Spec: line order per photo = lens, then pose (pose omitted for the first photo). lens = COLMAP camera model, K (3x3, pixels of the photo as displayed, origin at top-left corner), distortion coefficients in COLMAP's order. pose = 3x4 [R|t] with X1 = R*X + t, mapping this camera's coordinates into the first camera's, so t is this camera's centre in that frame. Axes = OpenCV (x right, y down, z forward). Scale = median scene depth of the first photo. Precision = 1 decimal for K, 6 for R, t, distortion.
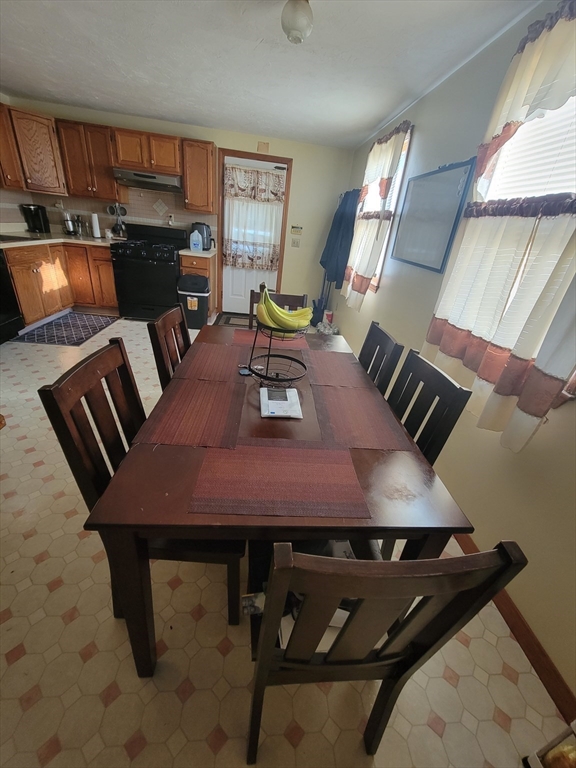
lens RADIAL K [[311.9, 0, 288.5], [0, 311.9, 384.1], [0, 0, 1]] dist [0.000032, 0.000000]
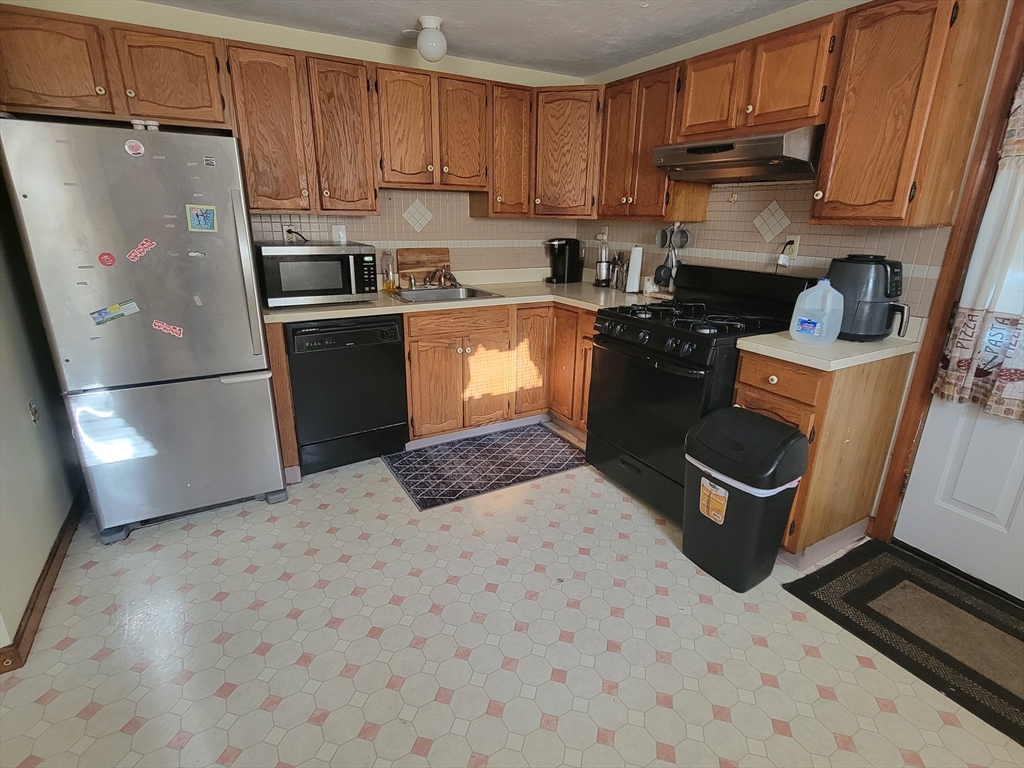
lens RADIAL K [[511.2, 0, 509.8], [0, 511.2, 382.3], [0, 0, 1]] dist [0.001334, 0.000433]
pose [[0.443112, 0.179098, -0.878394, 0.023295], [-0.379416, 0.925222, -0.002752, -0.278683], [0.812217, 0.334496, 0.477929, 0.537377]]
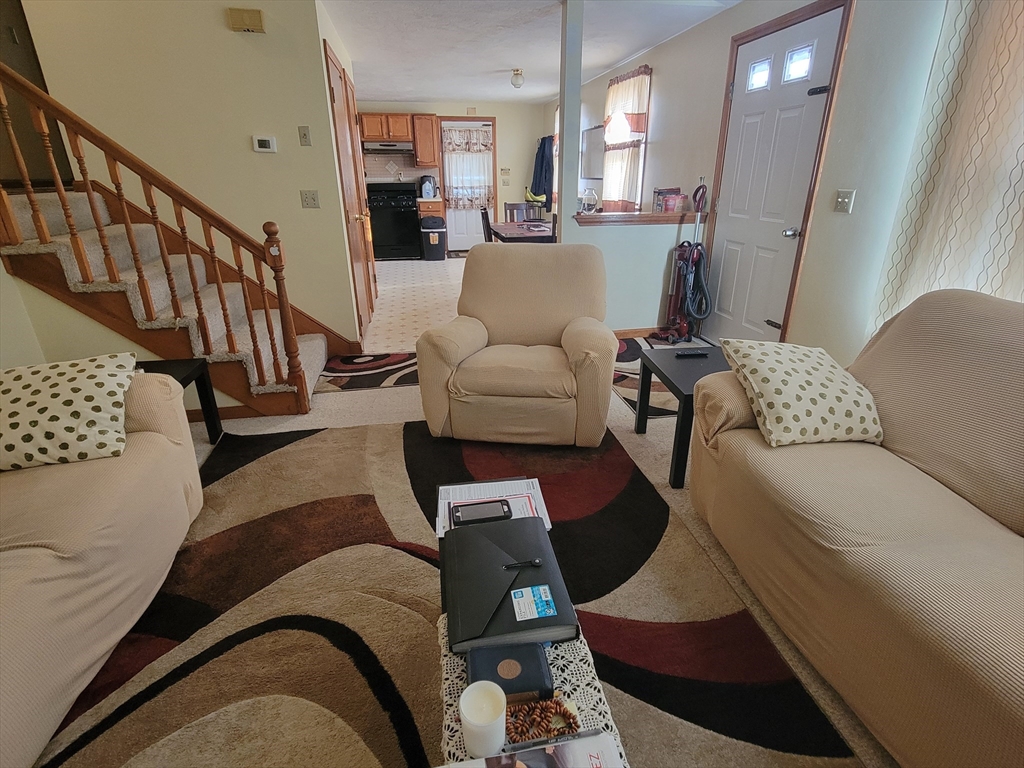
lens RADIAL K [[511.2, 0, 513.6], [0, 511.2, 381.8], [0, 0, 1]] dist [0.001334, 0.000433]
pose [[0.986317, -0.150308, 0.067716, -0.211874], [0.155355, 0.984875, -0.076717, 0.481601], [-0.055160, 0.086188, 0.994751, -0.935043]]
